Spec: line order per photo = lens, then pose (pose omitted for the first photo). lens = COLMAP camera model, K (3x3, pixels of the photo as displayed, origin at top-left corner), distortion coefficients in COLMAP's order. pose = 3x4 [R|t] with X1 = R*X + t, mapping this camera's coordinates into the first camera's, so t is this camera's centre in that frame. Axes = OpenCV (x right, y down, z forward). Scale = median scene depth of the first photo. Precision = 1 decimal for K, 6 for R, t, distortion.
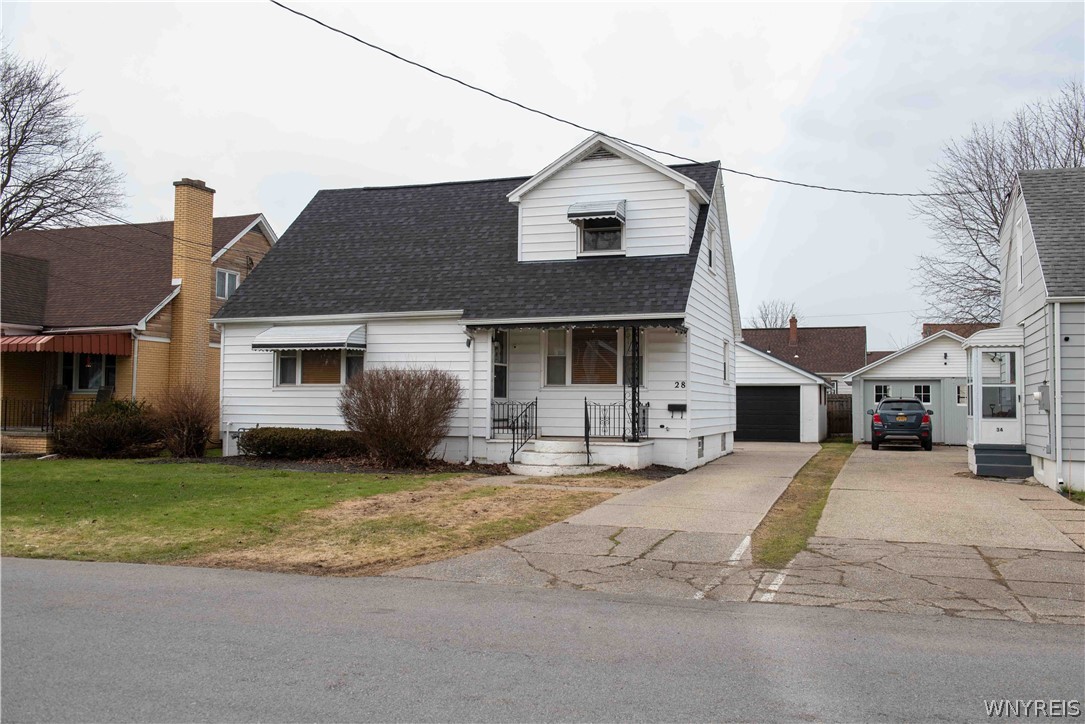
lens RADIAL K [[967.0, 0, 553.1], [0, 967.0, 362.5], [0, 0, 1]] dist [0.000348, 0.002338]
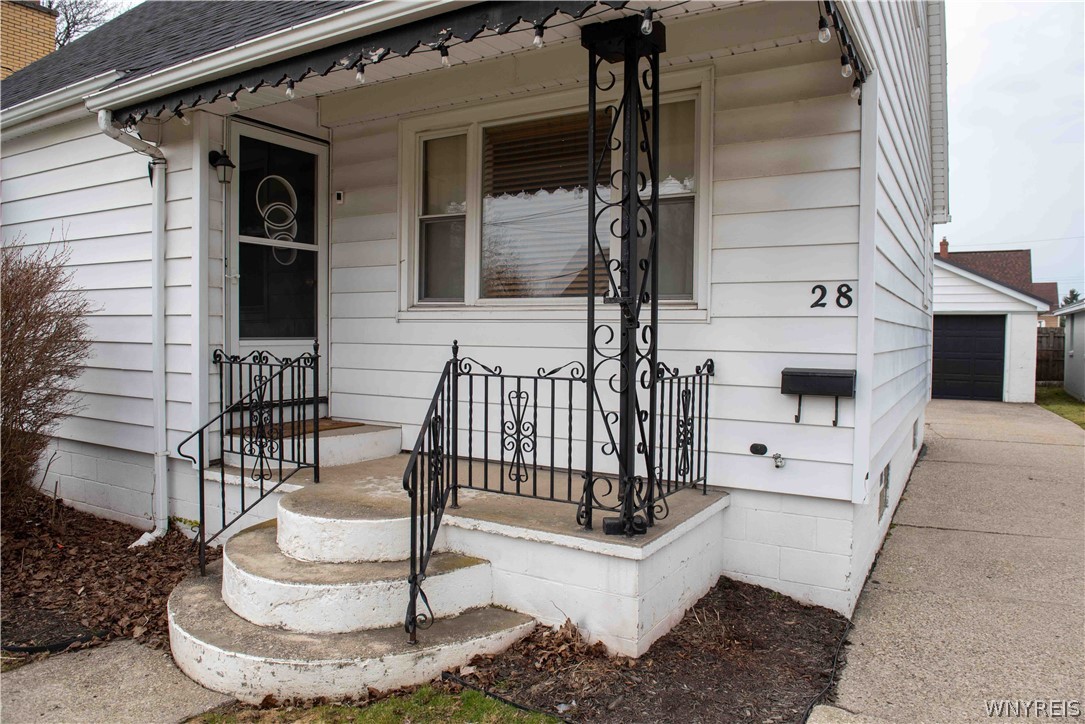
lens RADIAL K [[741.7, 0, 551.8], [0, 741.7, 360.5], [0, 0, 1]] dist [-0.050240, -0.002525]
pose [[0.979170, 0.009626, -0.202812, 0.095510], [0.006563, 0.996853, 0.078998, 0.023702], [0.202935, -0.078683, 0.976026, 0.770217]]
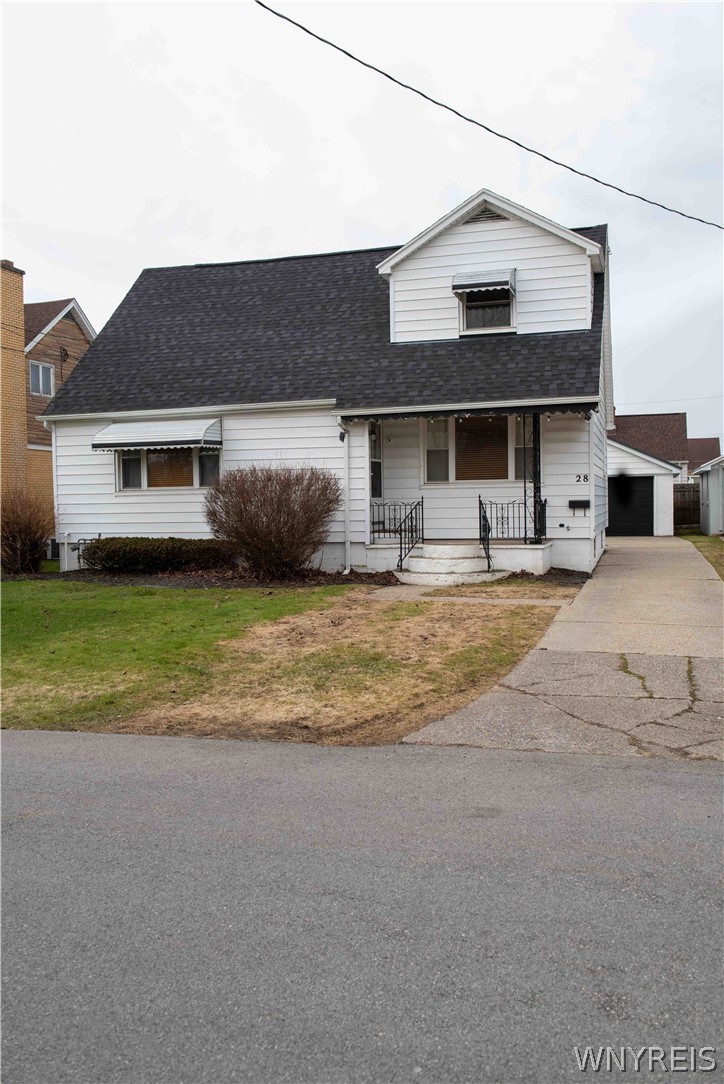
lens RADIAL K [[966.1, 0, 362.0], [0, 966.1, 542.0], [0, 0, 1]] dist [0.000348, 0.002338]
pose [[0.999169, -0.026182, 0.031241, -0.098372], [0.023379, 0.995938, 0.086950, -0.000705], [-0.033390, -0.086148, 0.995723, 0.112038]]
